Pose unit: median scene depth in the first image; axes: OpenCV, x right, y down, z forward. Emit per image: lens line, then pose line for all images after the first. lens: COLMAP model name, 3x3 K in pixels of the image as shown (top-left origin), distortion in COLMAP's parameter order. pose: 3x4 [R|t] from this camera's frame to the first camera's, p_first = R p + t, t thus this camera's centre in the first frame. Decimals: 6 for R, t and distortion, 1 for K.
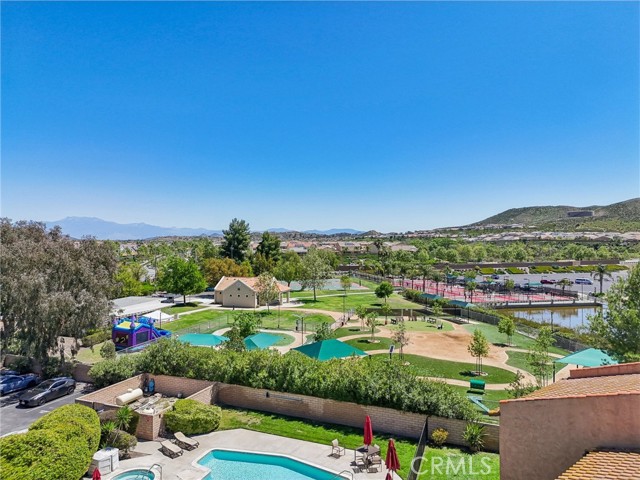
lens RADIAL K [[445.9, 0, 323.4], [0, 445.9, 238.5], [0, 0, 1]] dist [0.052909, -0.053501]
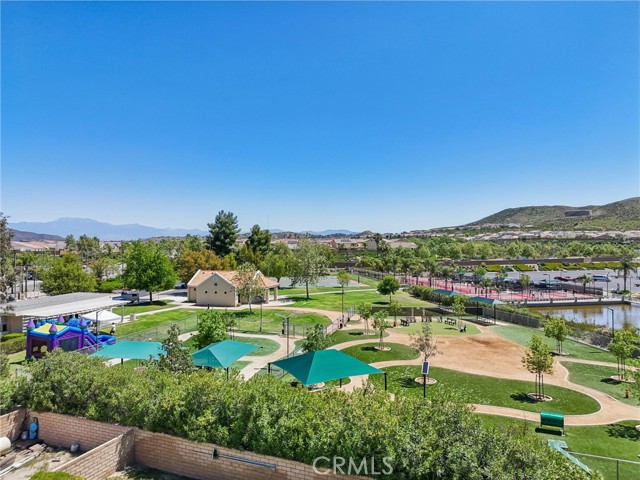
lens RADIAL K [[445.9, 0, 323.9], [0, 445.9, 241.1], [0, 0, 1]] dist [0.052909, -0.053501]
pose [[0.999926, -0.000585, 0.012149, 0.003341], [0.000546, 0.999995, 0.003202, 0.052751], [-0.012151, -0.003195, 0.999921, 0.289057]]
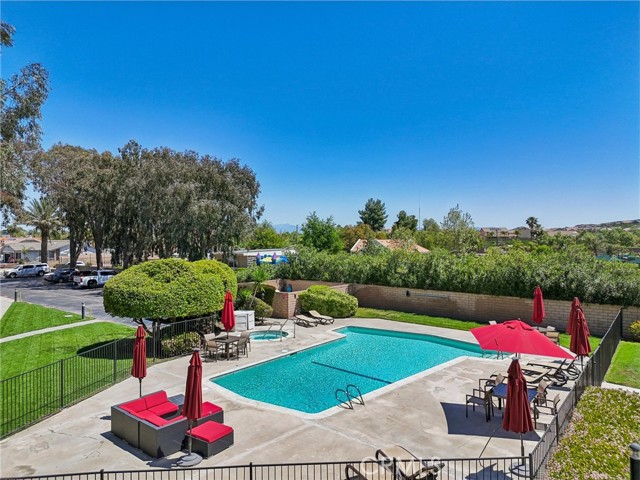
lens RADIAL K [[445.9, 0, 317.6], [0, 445.9, 236.8], [0, 0, 1]] dist [0.052909, -0.053501]
pose [[0.951015, -0.004979, -0.309106, -0.013116], [0.003955, 0.999984, -0.003939, 0.158843], [0.309120, 0.002523, 0.951020, 0.064128]]
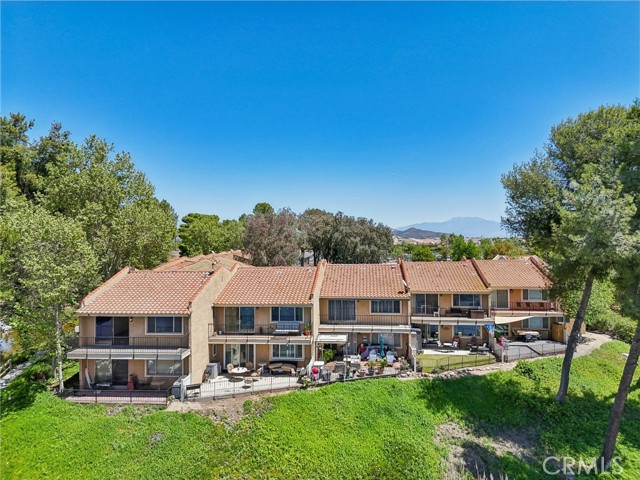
lens RADIAL K [[445.9, 0, 319.9], [0, 445.9, 238.7], [0, 0, 1]] dist [0.052909, -0.053501]
pose [[0.689699, 0.000785, -0.724096, 0.745178], [0.001859, 0.999994, 0.002854, 0.056627], [0.724094, -0.003315, 0.689693, -0.624188]]
